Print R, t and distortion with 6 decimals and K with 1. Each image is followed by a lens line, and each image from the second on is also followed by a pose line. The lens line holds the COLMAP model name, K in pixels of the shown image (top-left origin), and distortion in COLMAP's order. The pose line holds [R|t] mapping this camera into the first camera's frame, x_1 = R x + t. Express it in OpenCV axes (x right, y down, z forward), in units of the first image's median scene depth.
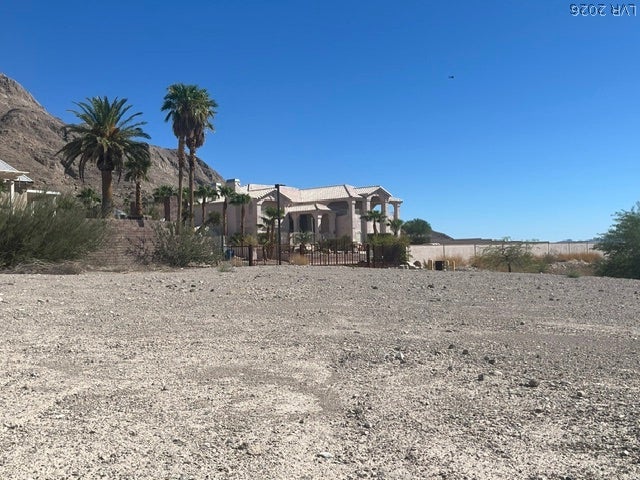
lens RADIAL K [[719.9, 0, 320.0], [0, 719.9, 240.0], [0, 0, 1]] dist [0.037898, 0.001209]
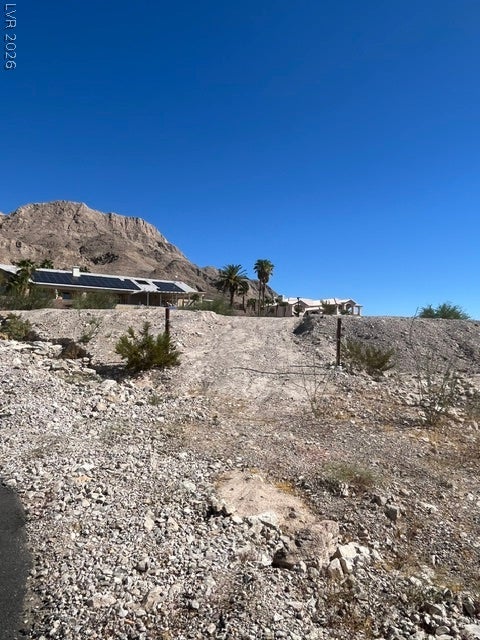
lens RADIAL K [[406.6, 0, 240.0], [0, 406.6, 320.0], [0, 0, 1]] dist [0.008508, 0.000929]
pose [[0.973986, 0.015389, -0.226083, 0.037079], [-0.020852, 0.999545, -0.021793, 0.020309], [0.225645, 0.025940, 0.973864, -0.234979]]
